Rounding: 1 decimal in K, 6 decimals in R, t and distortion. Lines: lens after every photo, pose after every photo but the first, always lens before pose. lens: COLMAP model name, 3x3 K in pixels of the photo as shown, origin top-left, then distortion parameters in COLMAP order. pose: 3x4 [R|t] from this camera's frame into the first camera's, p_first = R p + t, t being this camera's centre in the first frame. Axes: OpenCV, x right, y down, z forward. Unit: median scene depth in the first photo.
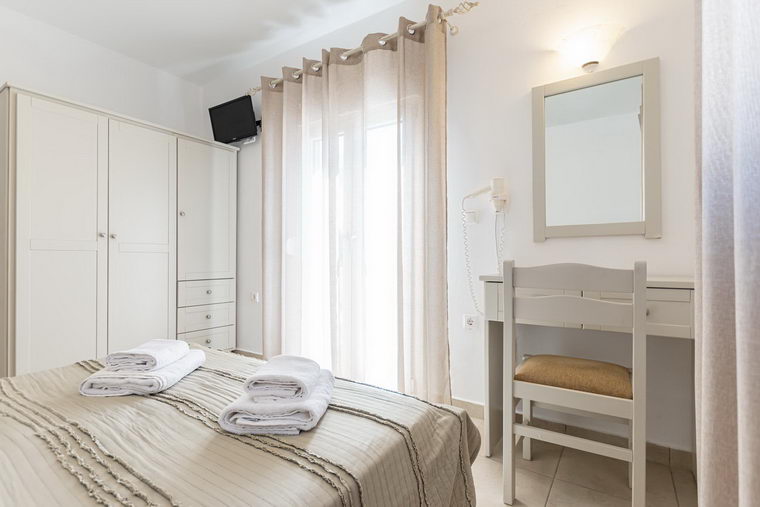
lens RADIAL K [[368.3, 0, 378.5], [0, 368.3, 254.6], [0, 0, 1]] dist [0.000204, -0.001297]
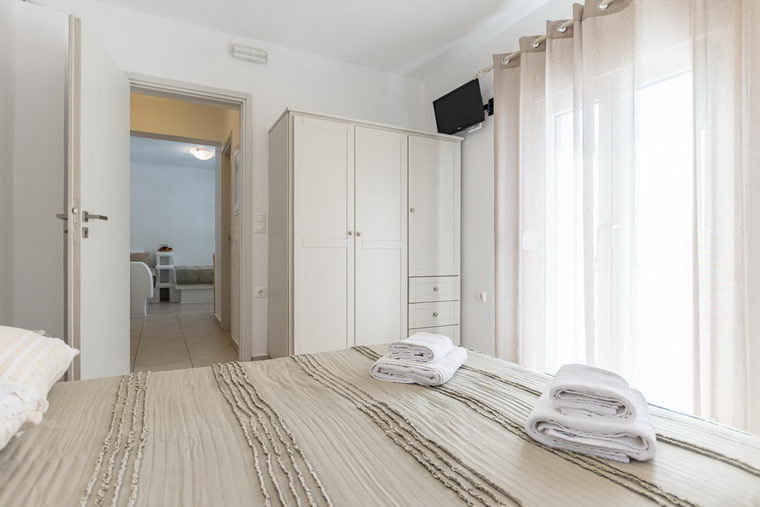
lens RADIAL K [[405.5, 0, 380.0], [0, 405.5, 253.5], [0, 0, 1]] dist [-0.004741, -0.000607]
pose [[0.879933, -0.003812, -0.475083, -0.189410], [0.005273, 0.999985, 0.001742, 0.011556], [0.475069, -0.004038, 0.879939, -0.036961]]
